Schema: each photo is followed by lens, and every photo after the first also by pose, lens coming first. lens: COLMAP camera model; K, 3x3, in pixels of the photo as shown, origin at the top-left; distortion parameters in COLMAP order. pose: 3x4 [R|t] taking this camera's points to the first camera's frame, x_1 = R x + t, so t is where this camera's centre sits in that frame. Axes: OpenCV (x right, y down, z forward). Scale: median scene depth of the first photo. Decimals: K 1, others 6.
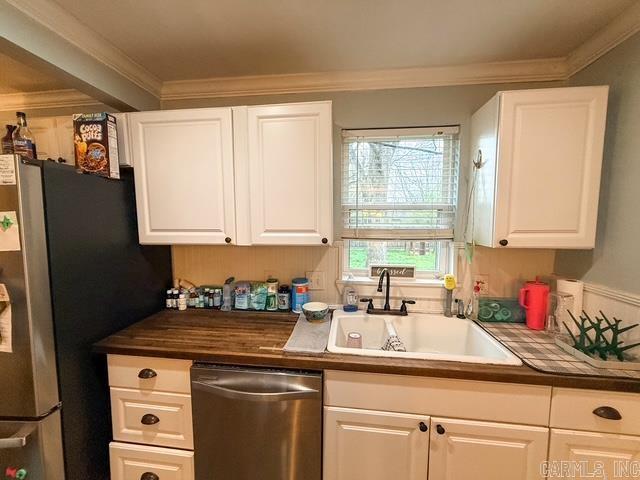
lens RADIAL K [[253.3, 0, 318.0], [0, 253.3, 239.5], [0, 0, 1]] dist [-0.002479, -0.000041]
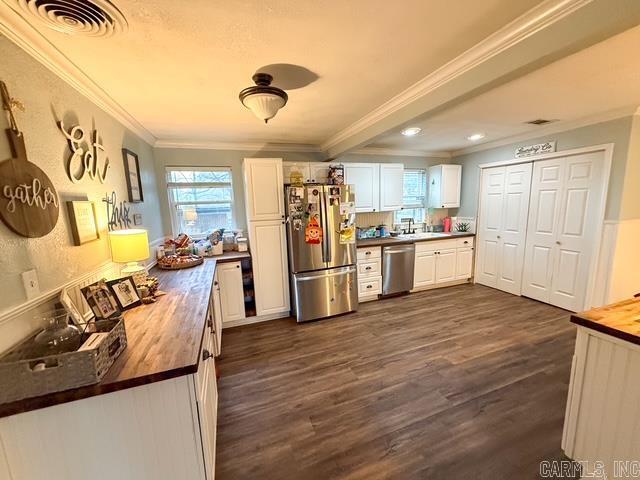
lens RADIAL K [[253.3, 0, 318.3], [0, 253.3, 240.3], [0, 0, 1]] dist [-0.002479, -0.000041]
pose [[0.889614, -0.097031, 0.446288, -2.065040], [0.071348, 0.994700, 0.074042, 0.079917], [-0.451106, -0.034027, 0.891821, -1.185962]]
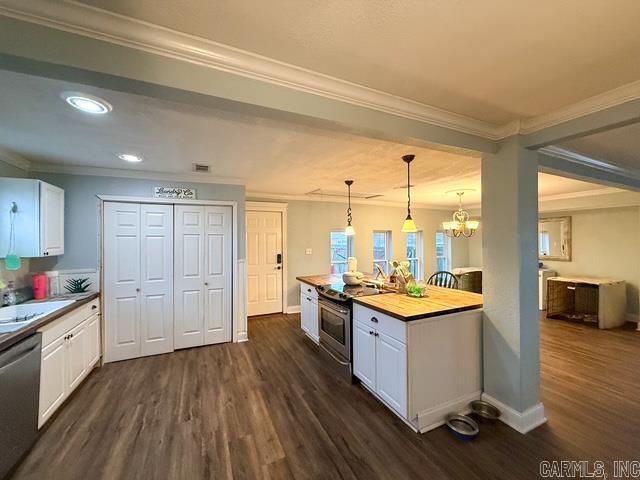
lens RADIAL K [[253.3, 0, 318.4], [0, 253.3, 240.2], [0, 0, 1]] dist [-0.002479, -0.000041]
pose [[-0.533267, 0.007325, 0.845915, -1.768507], [0.079506, 0.995970, 0.041497, -0.005194], [-0.842203, 0.089385, -0.531700, 0.183784]]
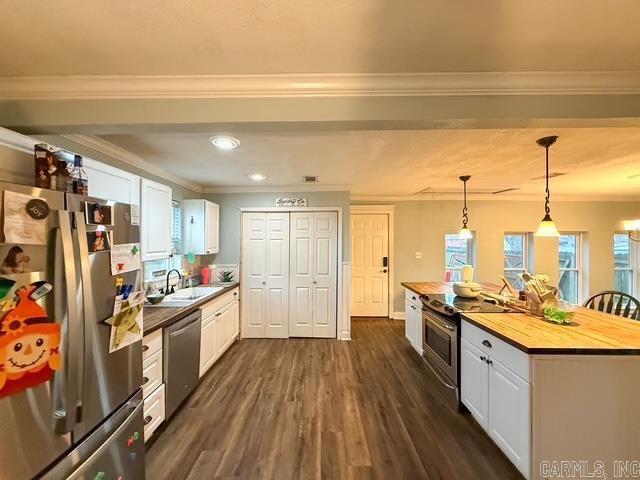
lens RADIAL K [[253.3, 0, 318.1], [0, 253.3, 240.4], [0, 0, 1]] dist [-0.002479, -0.000041]
pose [[-0.113183, 0.004367, 0.993565, -1.819465], [0.081414, 0.996668, 0.004894, -0.028066], [-0.990233, 0.081444, -0.113161, 0.072411]]
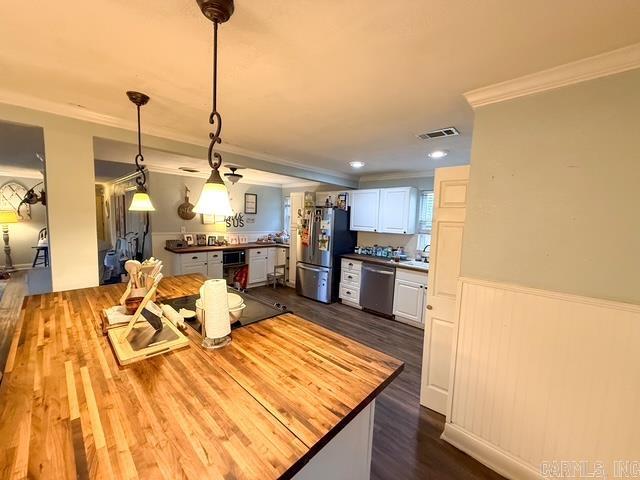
lens RADIAL K [[253.3, 0, 318.7], [0, 253.3, 240.4], [0, 0, 1]] dist [-0.002479, -0.000041]
pose [[0.808874, 0.085544, -0.581726, 0.856045], [-0.086666, 0.995900, 0.025941, 0.099840], [0.581560, 0.029433, 0.812971, -1.834796]]
